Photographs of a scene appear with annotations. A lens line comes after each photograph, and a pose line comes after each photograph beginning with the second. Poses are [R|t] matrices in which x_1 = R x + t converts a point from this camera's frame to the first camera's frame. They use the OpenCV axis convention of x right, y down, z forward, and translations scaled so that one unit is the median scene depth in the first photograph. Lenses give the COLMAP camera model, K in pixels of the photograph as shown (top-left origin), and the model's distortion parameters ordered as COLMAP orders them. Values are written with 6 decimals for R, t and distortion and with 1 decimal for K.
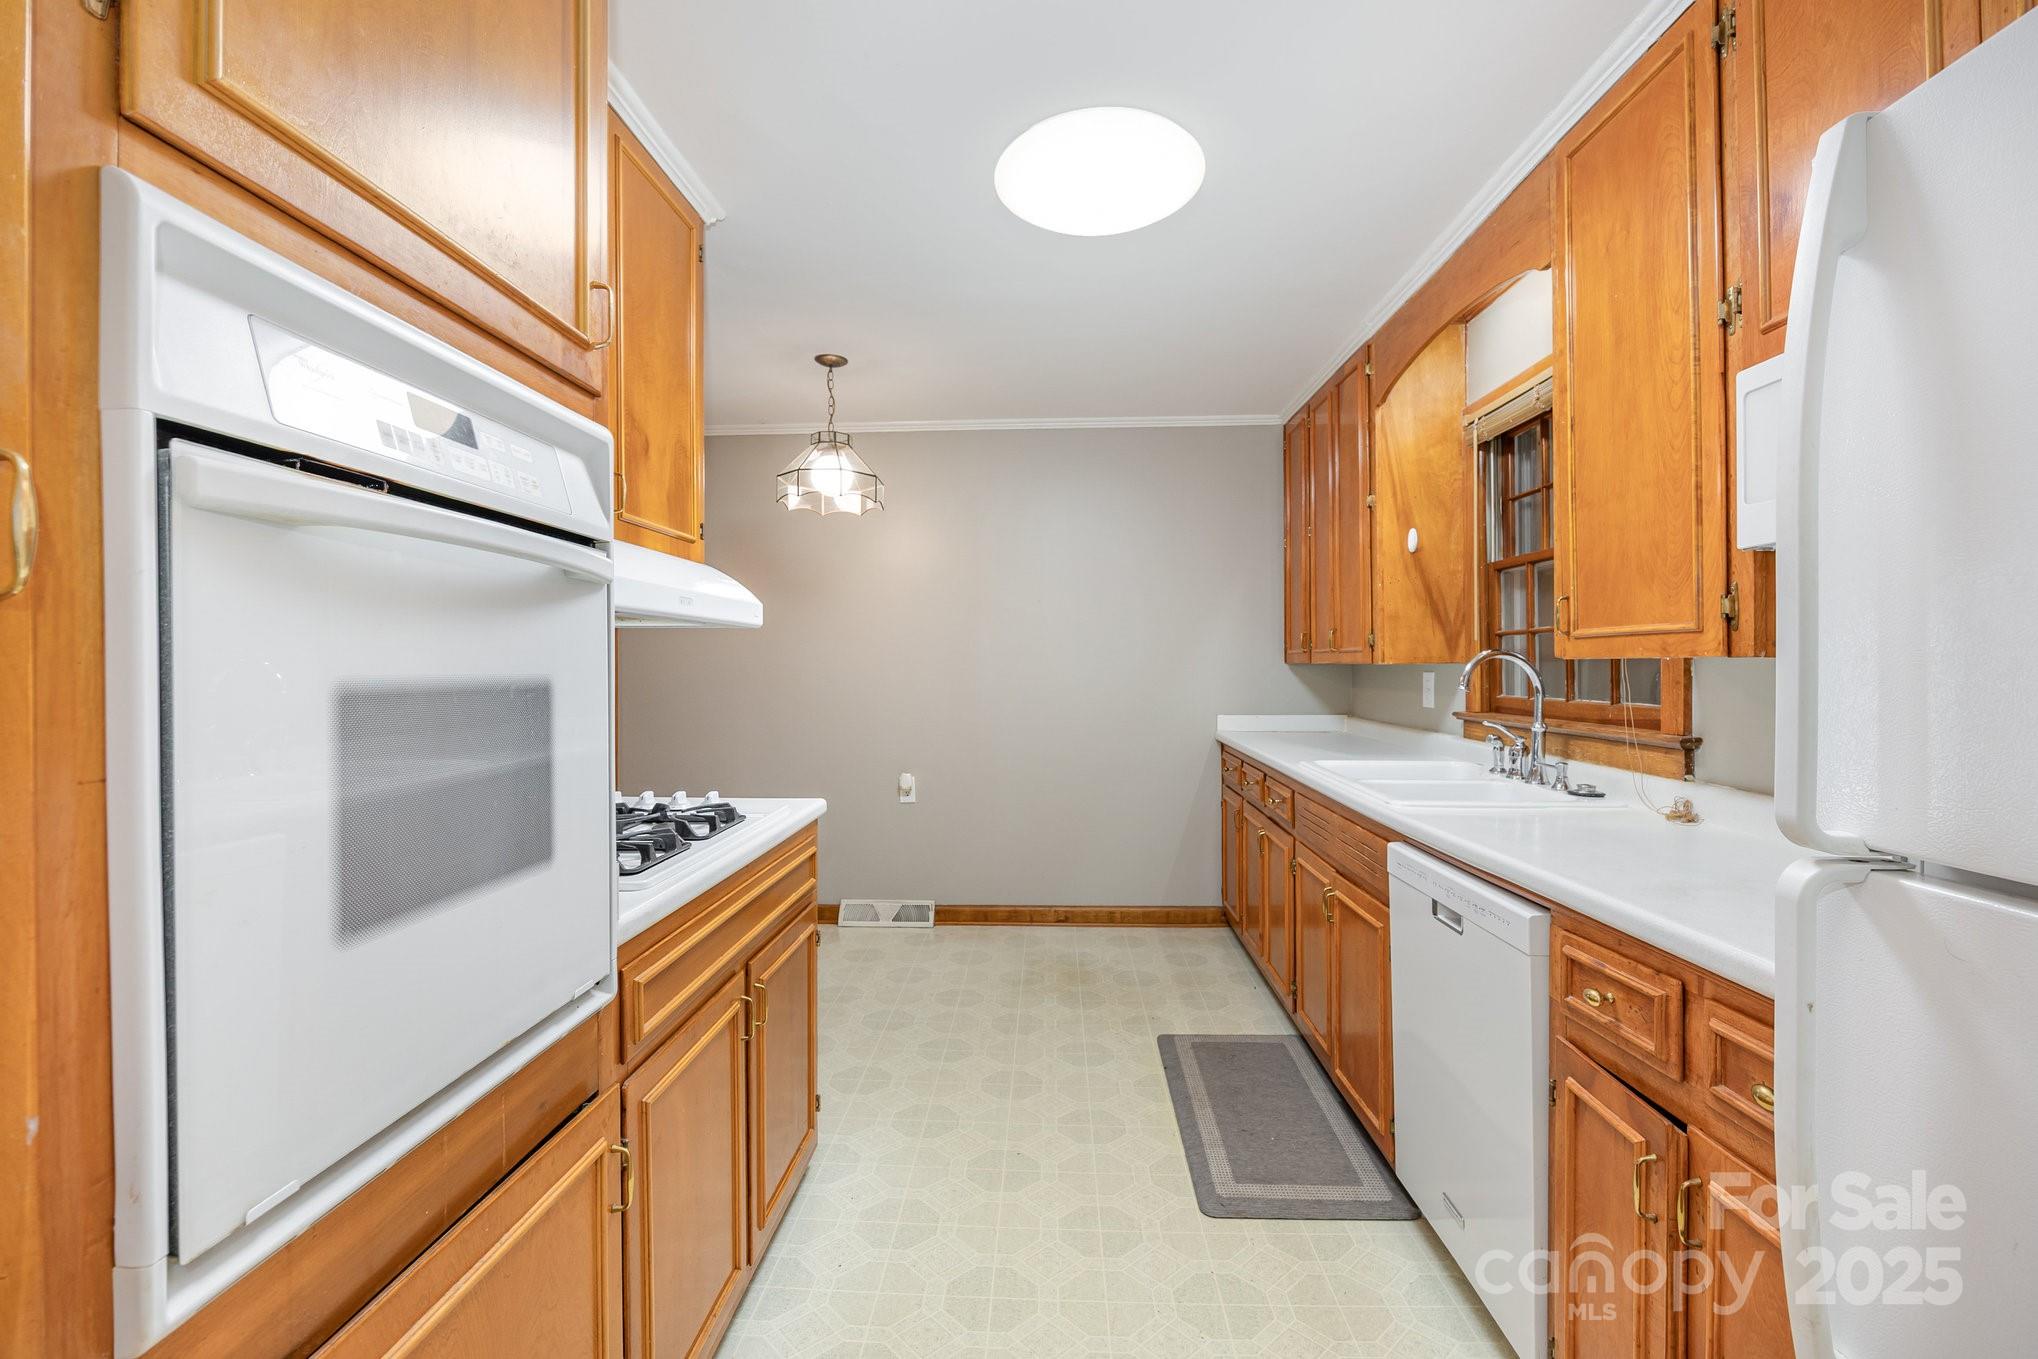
lens RADIAL K [[925.5, 0, 1019.8], [0, 925.5, 676.3], [0, 0, 1]] dist [-0.010014, 0.001028]
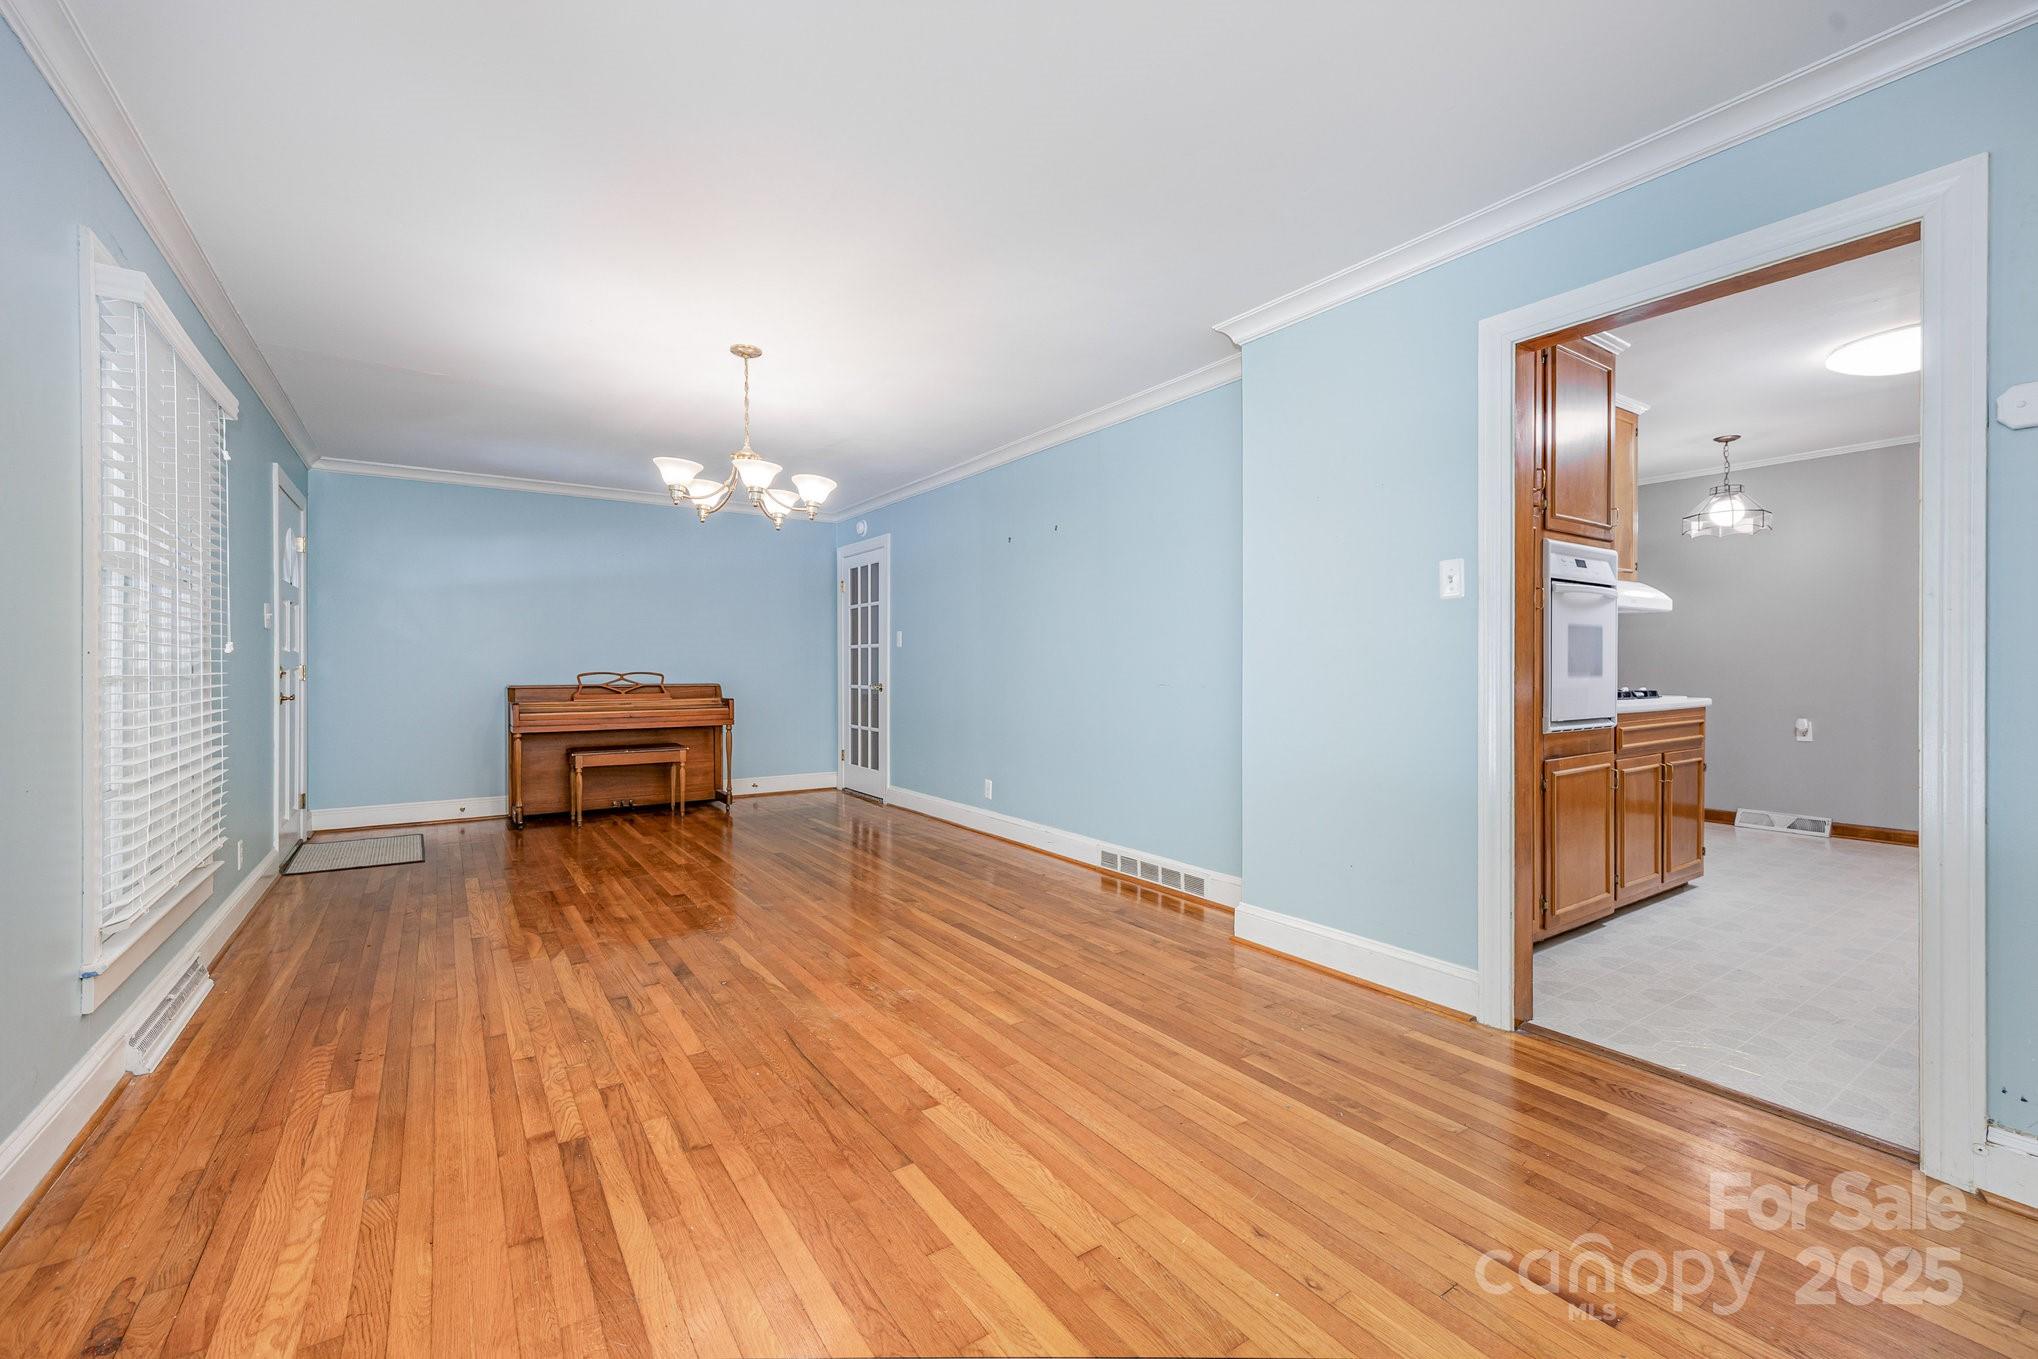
lens RADIAL K [[854.7, 0, 1000.3], [0, 854.7, 676.4], [0, 0, 1]] dist [0.002758, 0.000091]
pose [[0.596335, 0.007485, -0.802701, 0.216520], [-0.005360, 0.999971, 0.005343, 0.054042], [0.802718, 0.001116, 0.596358, -0.801025]]
